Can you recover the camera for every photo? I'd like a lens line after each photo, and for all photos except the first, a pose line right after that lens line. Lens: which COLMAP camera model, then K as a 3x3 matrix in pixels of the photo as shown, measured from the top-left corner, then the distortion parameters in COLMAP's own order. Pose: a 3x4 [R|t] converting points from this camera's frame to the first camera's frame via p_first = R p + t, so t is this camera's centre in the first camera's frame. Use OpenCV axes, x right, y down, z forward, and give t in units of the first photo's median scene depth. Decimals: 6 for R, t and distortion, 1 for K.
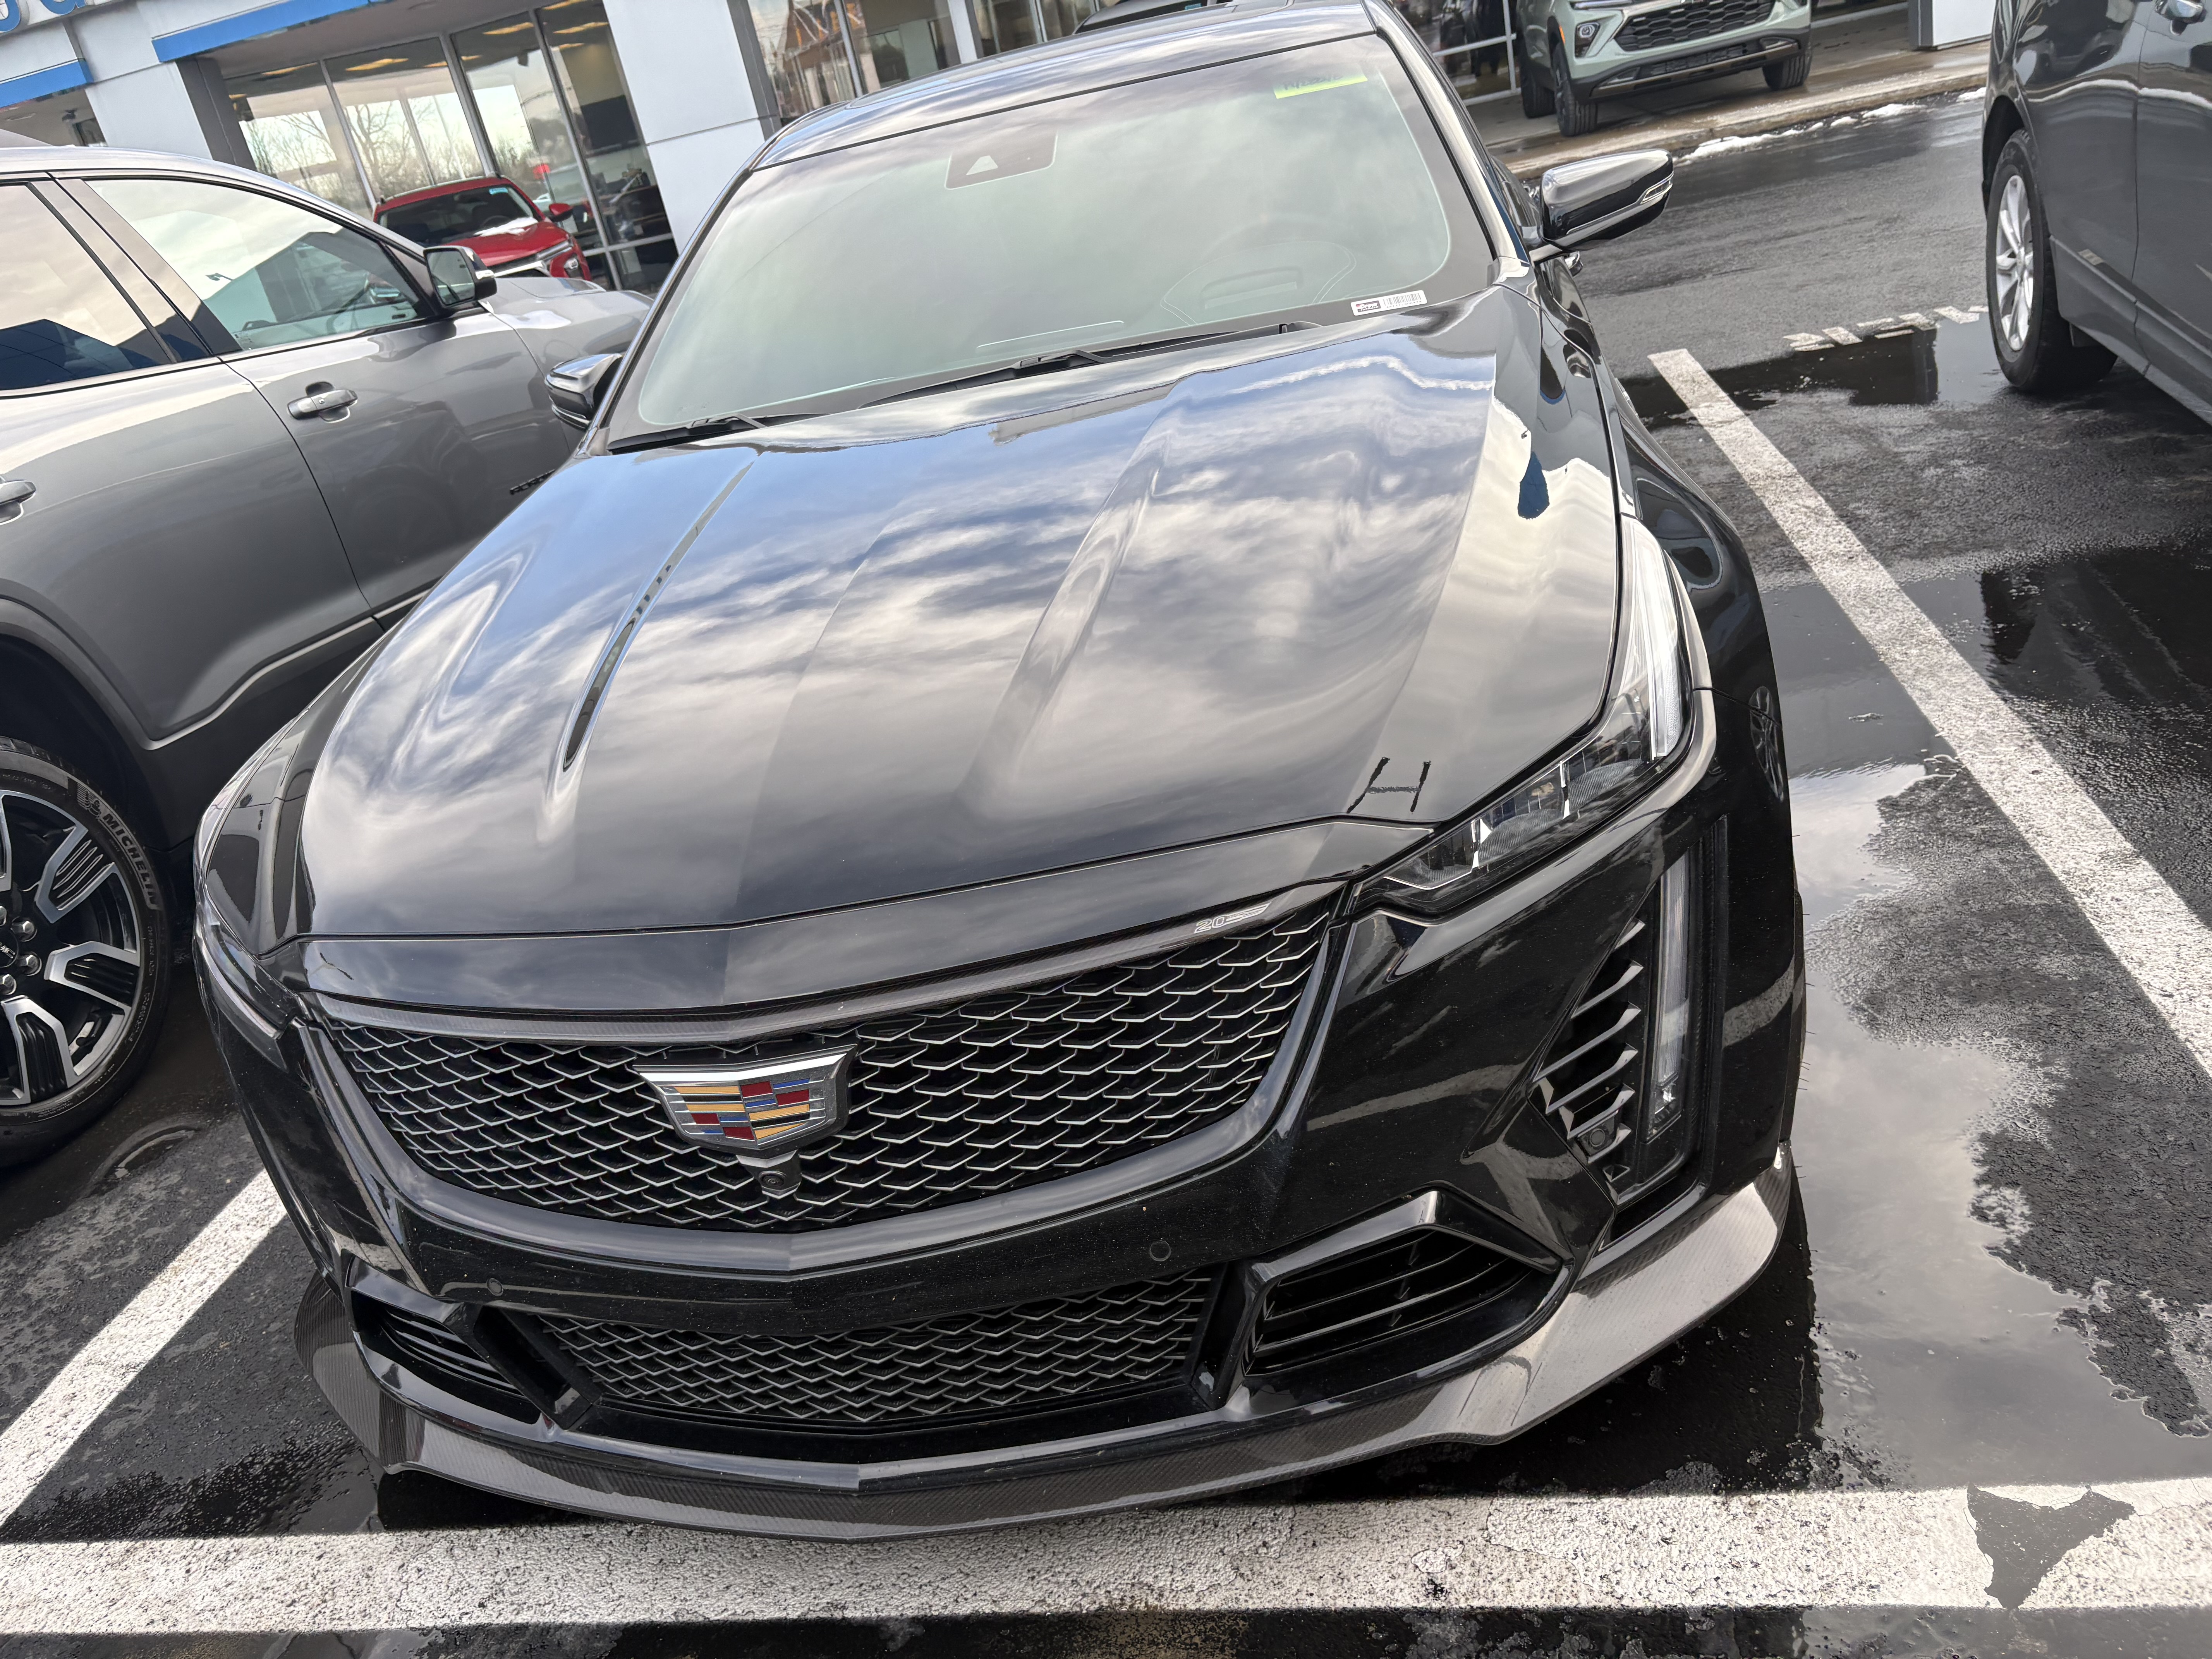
lens RADIAL K [[1688.1, 0, 1091.8], [0, 1688.1, 848.8], [0, 0, 1]] dist [0.006428, -0.007848]
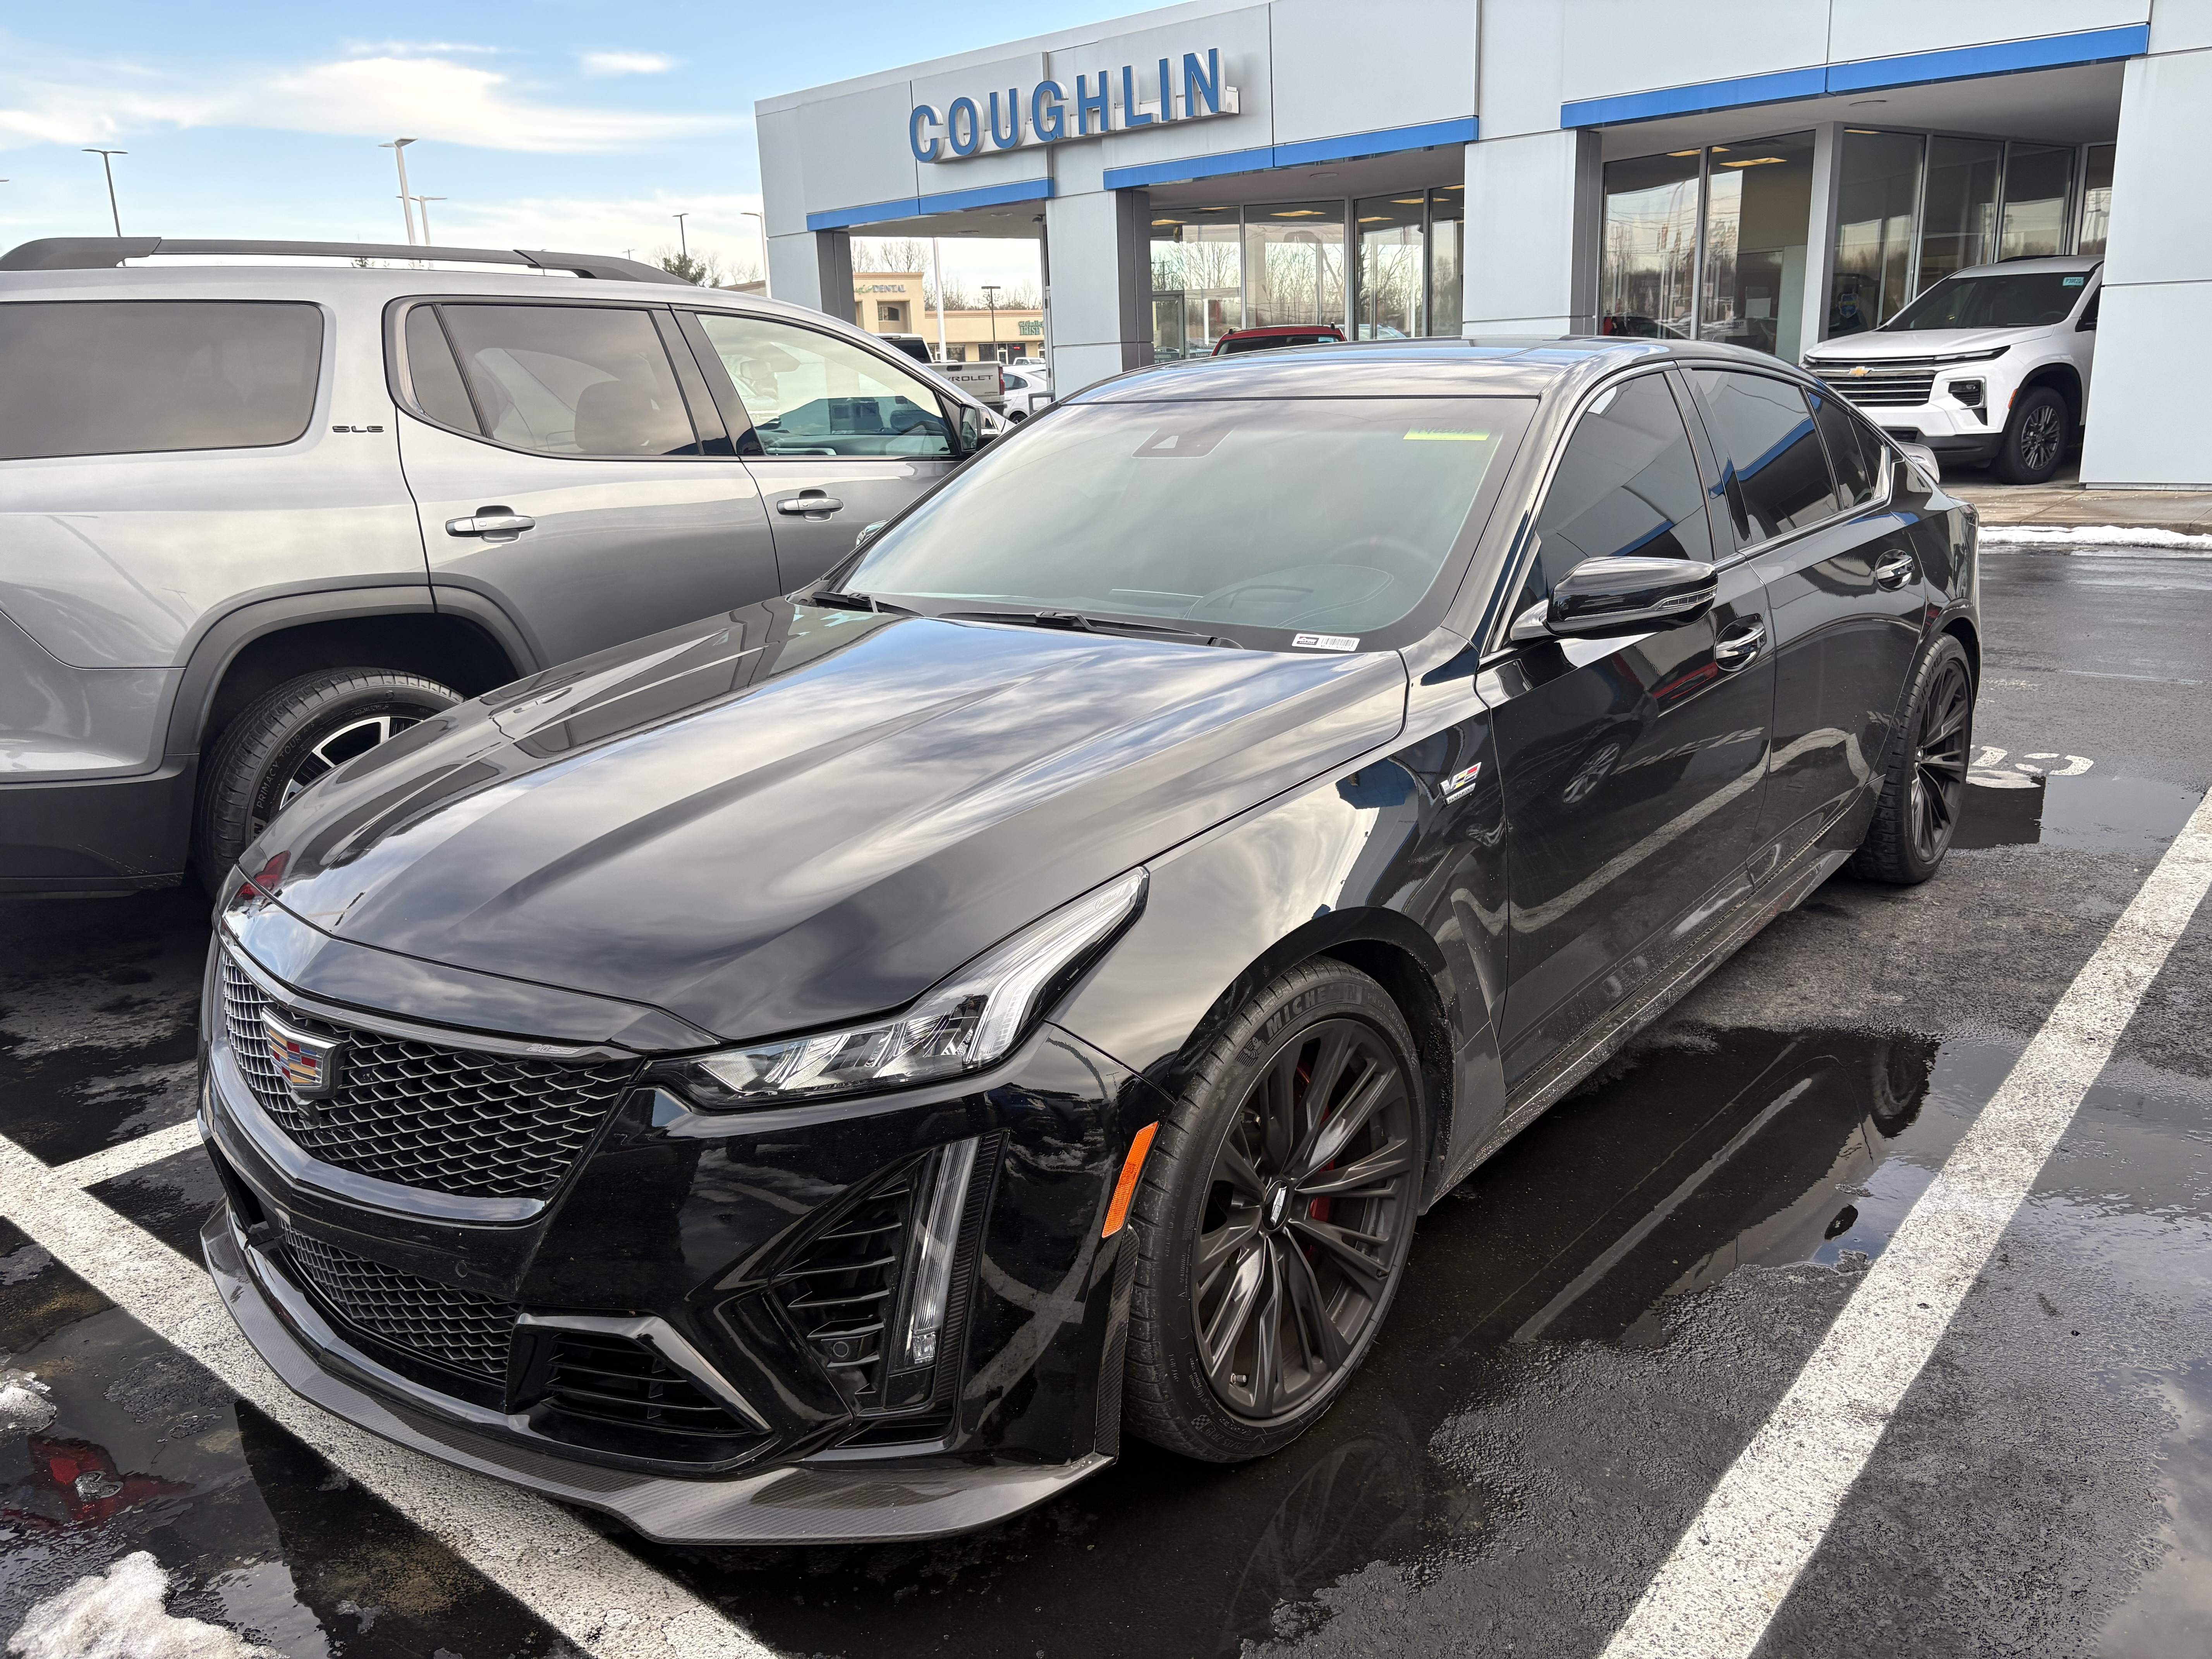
lens RADIAL K [[1684.9, 0, 1106.0], [0, 1684.9, 829.5], [0, 0, 1]] dist [0.005750, -0.002756]
pose [[0.856286, 0.296346, -0.423028, 0.545399], [-0.333883, 0.942485, -0.015597, -0.139468], [0.394075, 0.154598, 0.905982, -0.038616]]
